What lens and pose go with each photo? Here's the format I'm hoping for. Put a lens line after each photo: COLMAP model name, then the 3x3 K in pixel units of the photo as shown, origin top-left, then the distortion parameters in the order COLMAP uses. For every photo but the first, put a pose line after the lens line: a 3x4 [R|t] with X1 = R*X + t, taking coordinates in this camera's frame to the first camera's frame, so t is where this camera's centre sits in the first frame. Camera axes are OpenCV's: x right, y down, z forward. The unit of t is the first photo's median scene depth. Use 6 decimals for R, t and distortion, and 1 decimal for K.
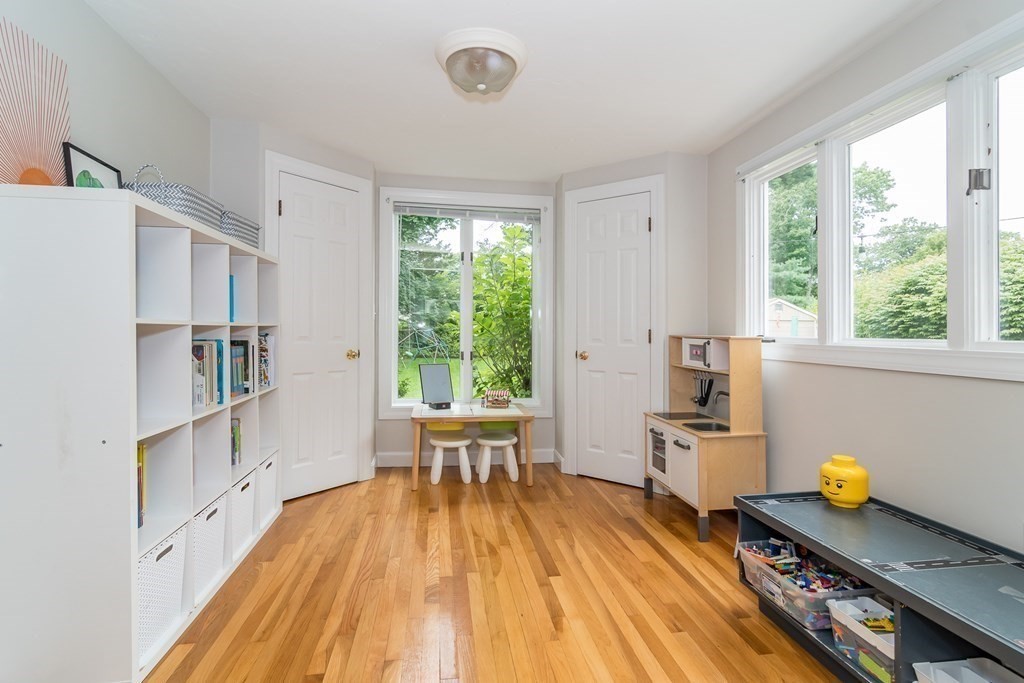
lens RADIAL K [[496.0, 0, 515.7], [0, 496.0, 331.8], [0, 0, 1]] dist [-0.003477, -0.000078]
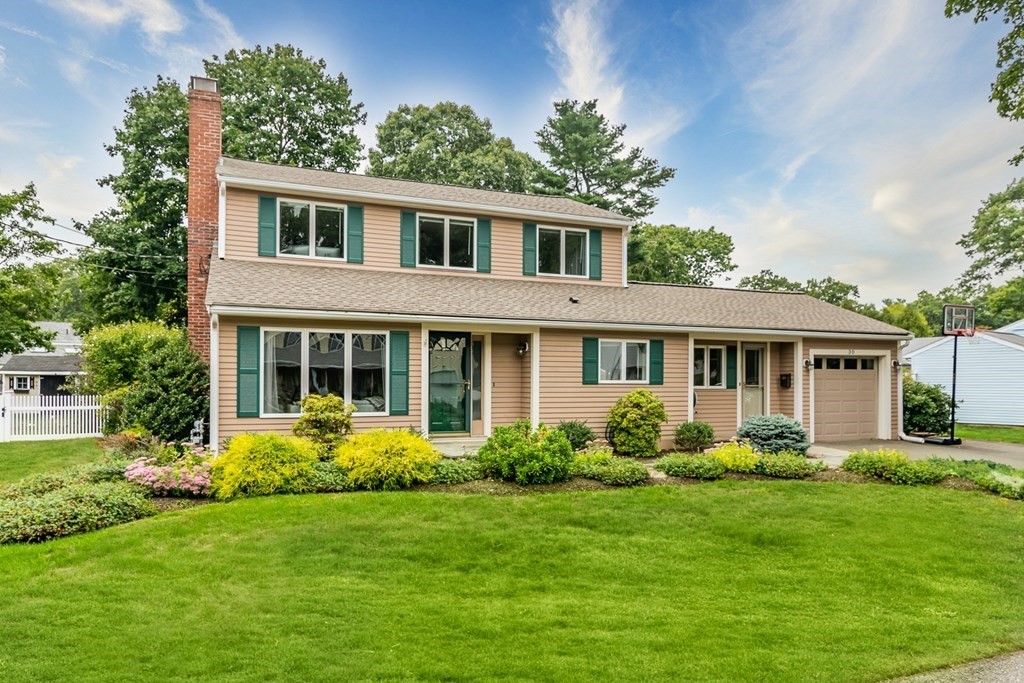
lens RADIAL K [[659.2, 0, 512.6], [0, 659.2, 339.9], [0, 0, 1]] dist [-0.002291, -0.000301]
pose [[0.973669, 0.011626, 0.227671, -0.079540], [0.001353, 0.998386, -0.056768, -0.004973], [-0.227964, 0.055582, 0.972082, -0.381513]]
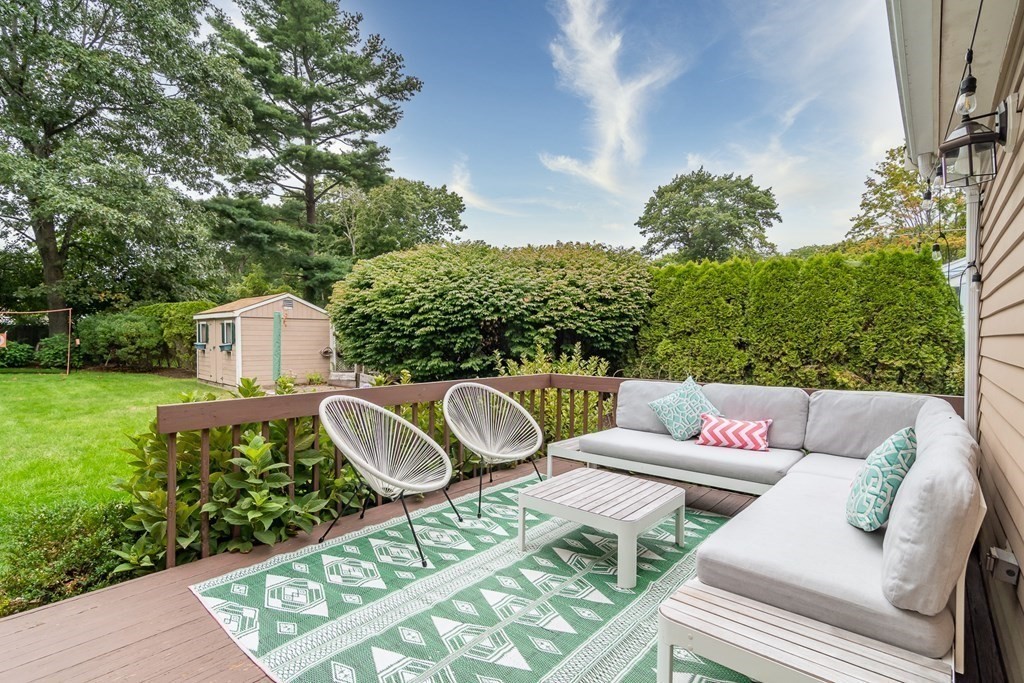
lens RADIAL K [[496.0, 0, 513.1], [0, 496.0, 338.2], [0, 0, 1]] dist [-0.003477, -0.000078]
pose [[0.757037, -0.005484, 0.653349, 0.084475], [-0.000109, 0.999964, 0.008520, 0.001351], [-0.653372, -0.006521, 0.757009, 0.027102]]
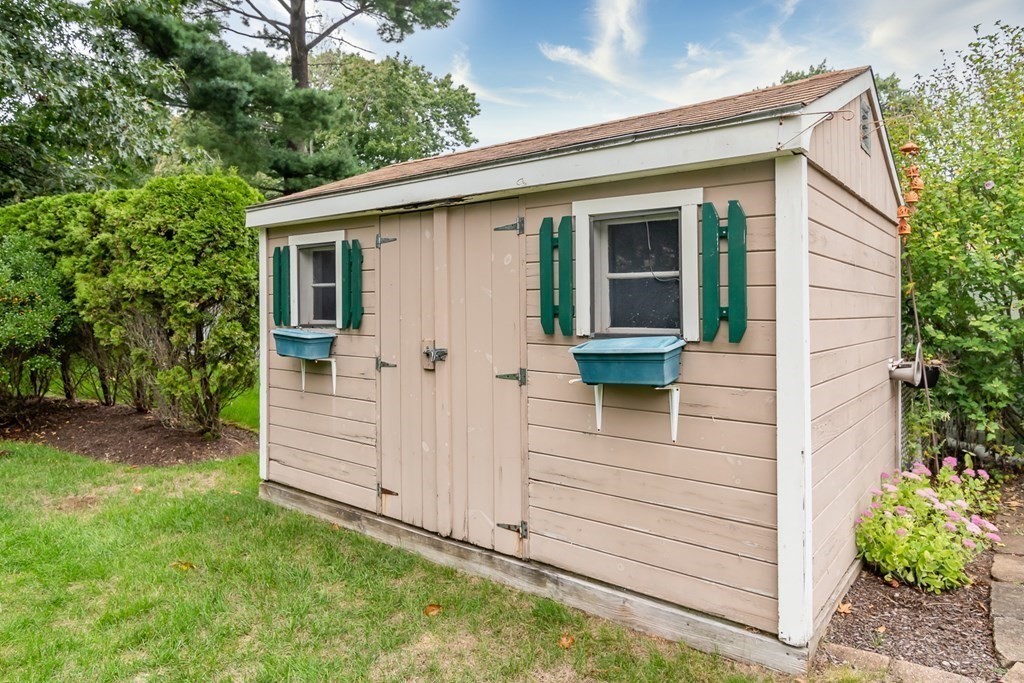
lens RADIAL K [[645.9, 0, 521.4], [0, 645.9, 304.3], [0, 0, 1]] dist [0.000520, 0.000708]
pose [[0.692039, -0.000567, 0.721860, 0.094759], [0.001973, 0.999997, -0.001106, 0.003428], [-0.721857, 0.002189, 0.692039, 0.287875]]
